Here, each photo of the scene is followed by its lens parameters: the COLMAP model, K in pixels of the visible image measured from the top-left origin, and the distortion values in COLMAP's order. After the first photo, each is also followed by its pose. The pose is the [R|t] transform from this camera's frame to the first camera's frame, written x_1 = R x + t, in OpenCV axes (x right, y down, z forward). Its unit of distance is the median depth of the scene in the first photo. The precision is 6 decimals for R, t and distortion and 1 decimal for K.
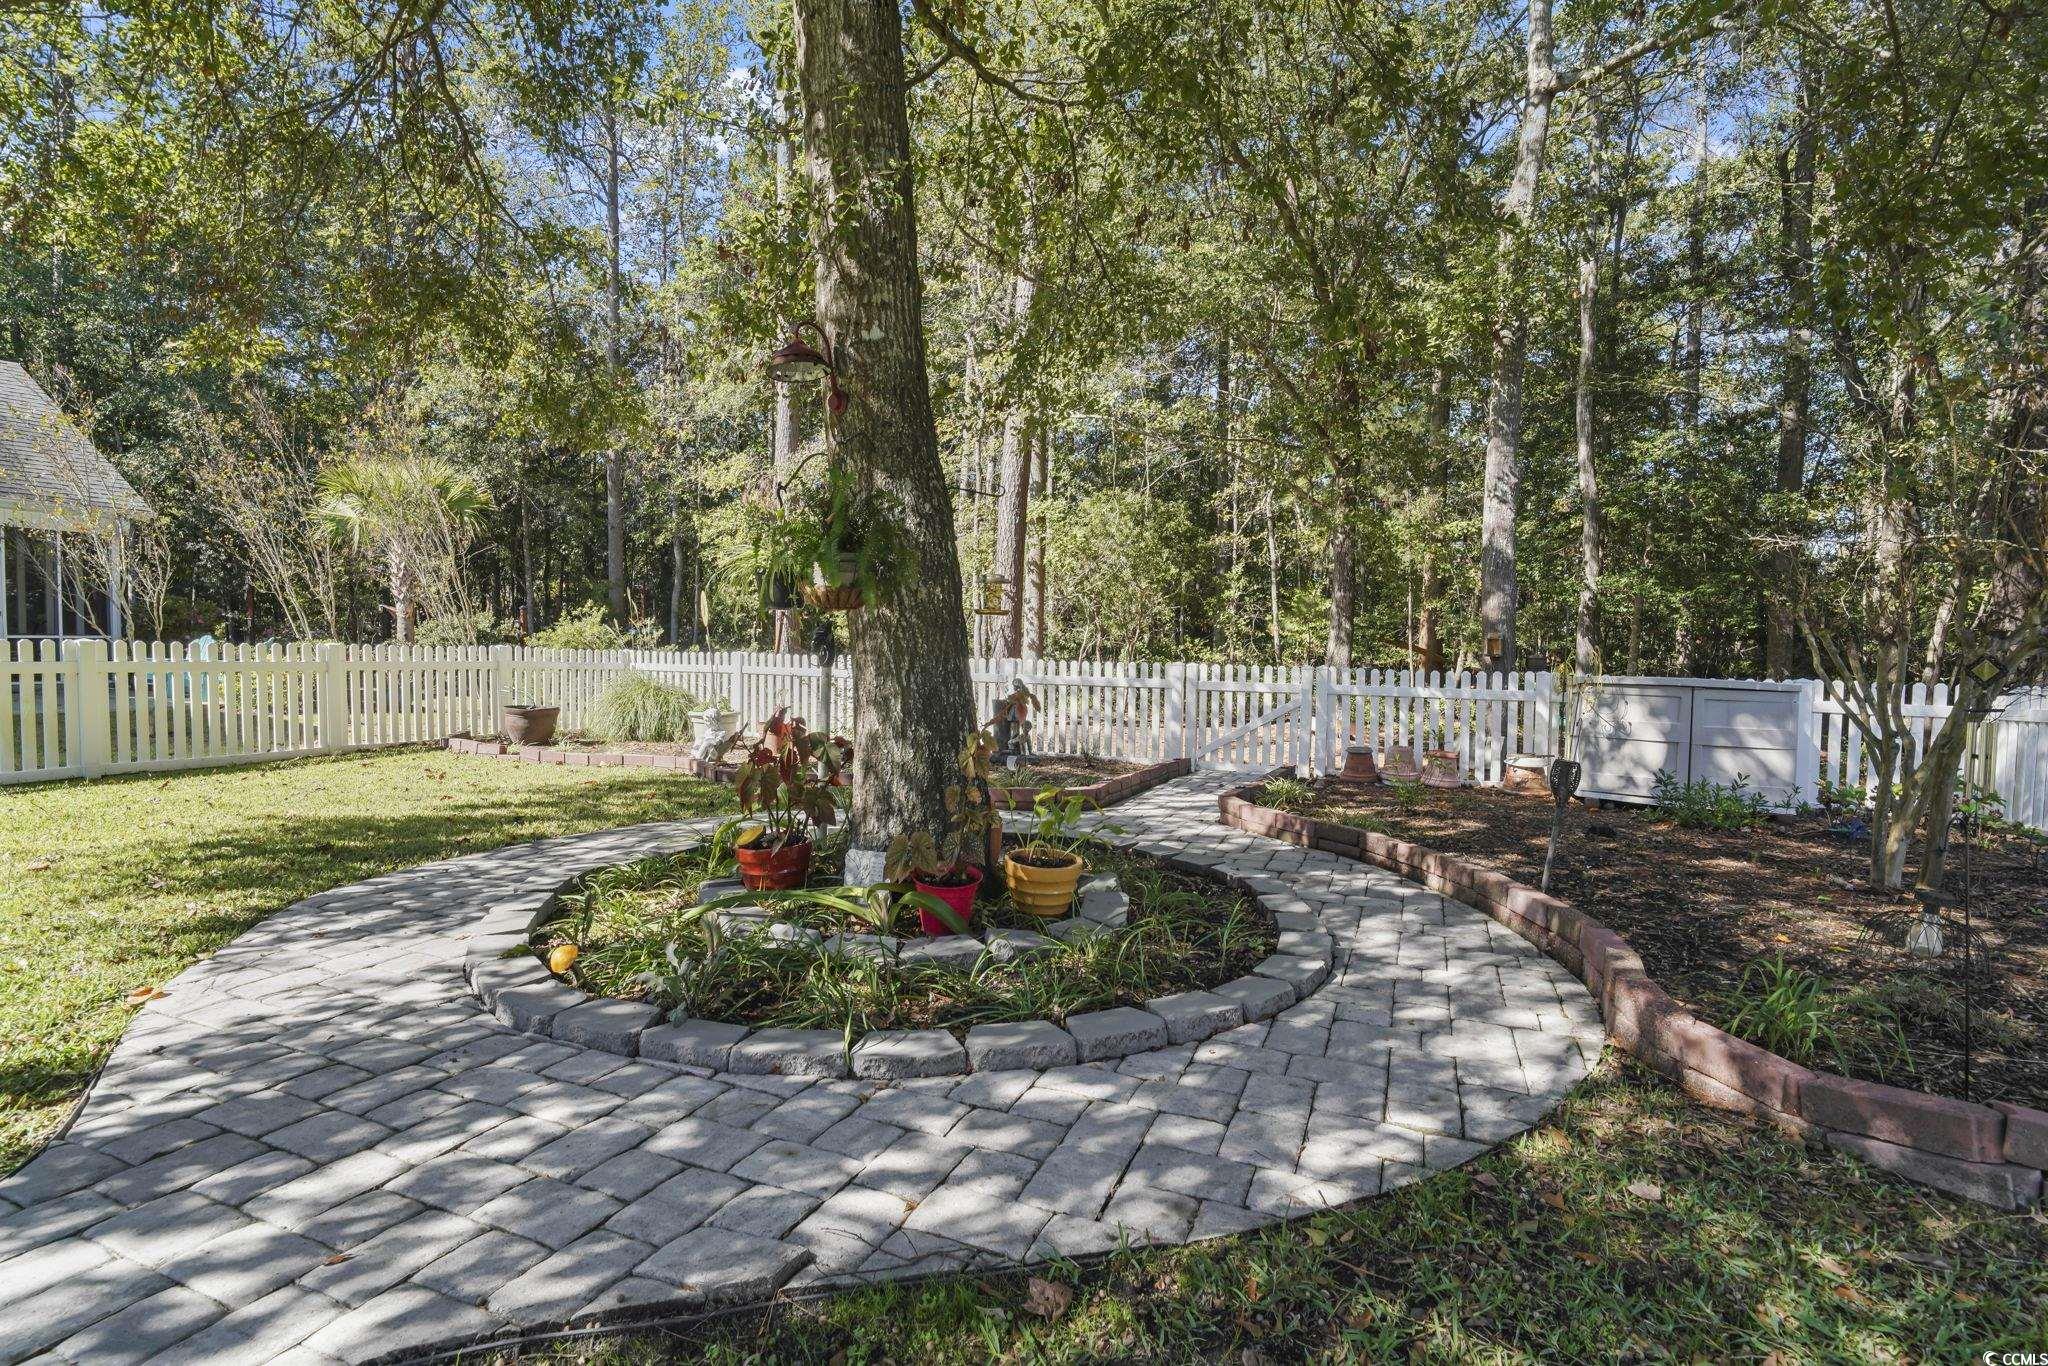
lens RADIAL K [[959.0, 0, 1022.6], [0, 959.0, 697.2], [0, 0, 1]] dist [-0.000333, -0.000336]
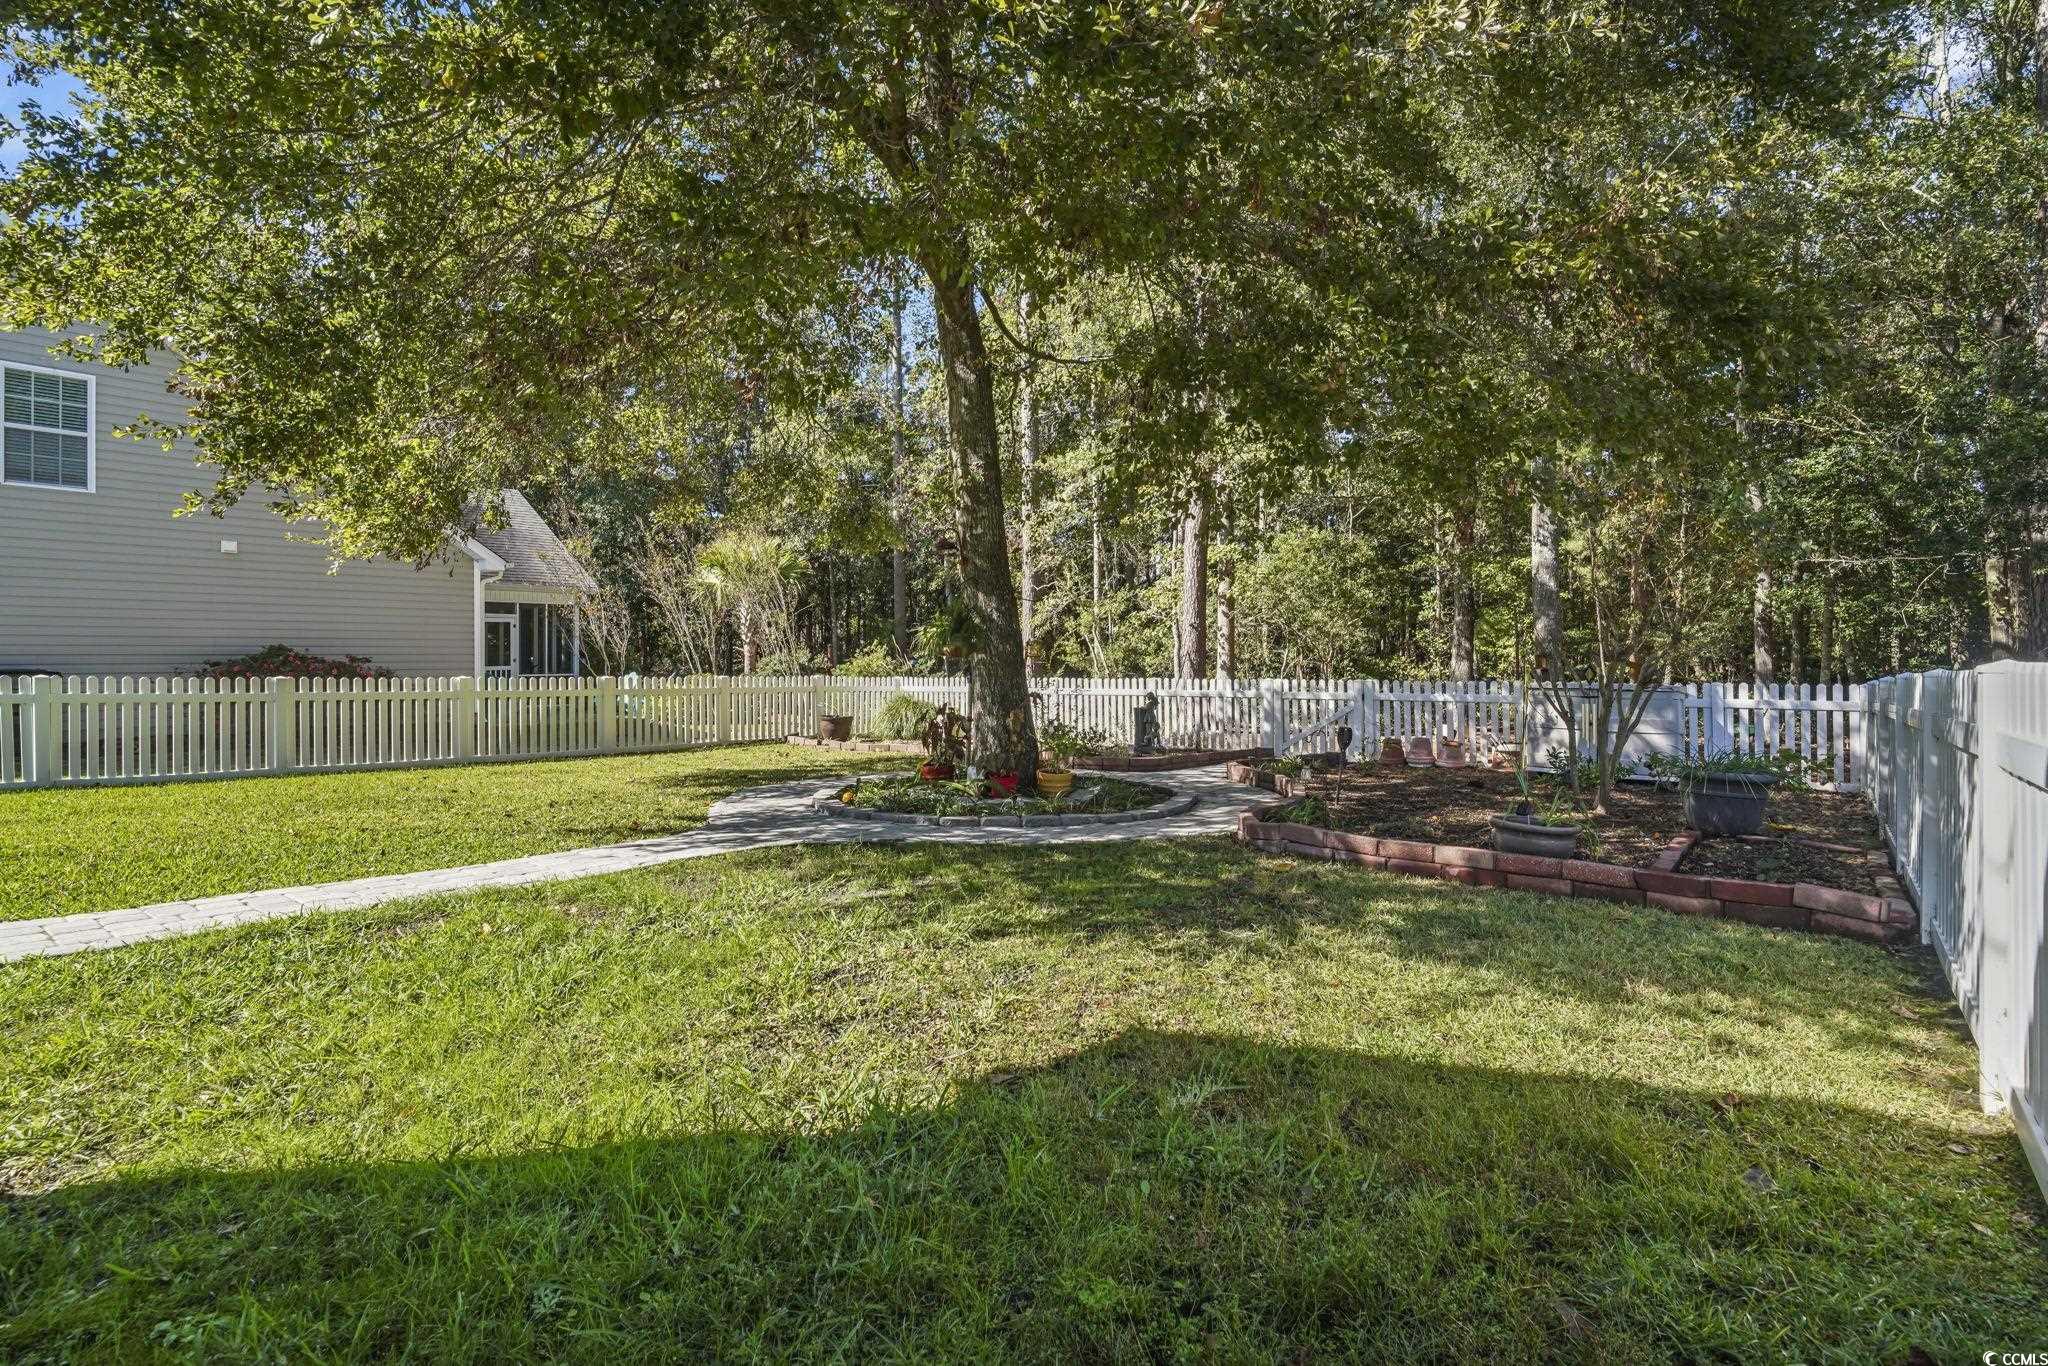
lens RADIAL K [[959.0, 0, 1025.0], [0, 959.0, 678.8], [0, 0, 1]] dist [-0.000333, -0.000336]
pose [[0.961413, -0.018241, -0.274504, 0.203760], [0.006615, 0.999044, -0.043216, 0.020933], [0.275030, 0.039733, 0.960614, -0.399121]]
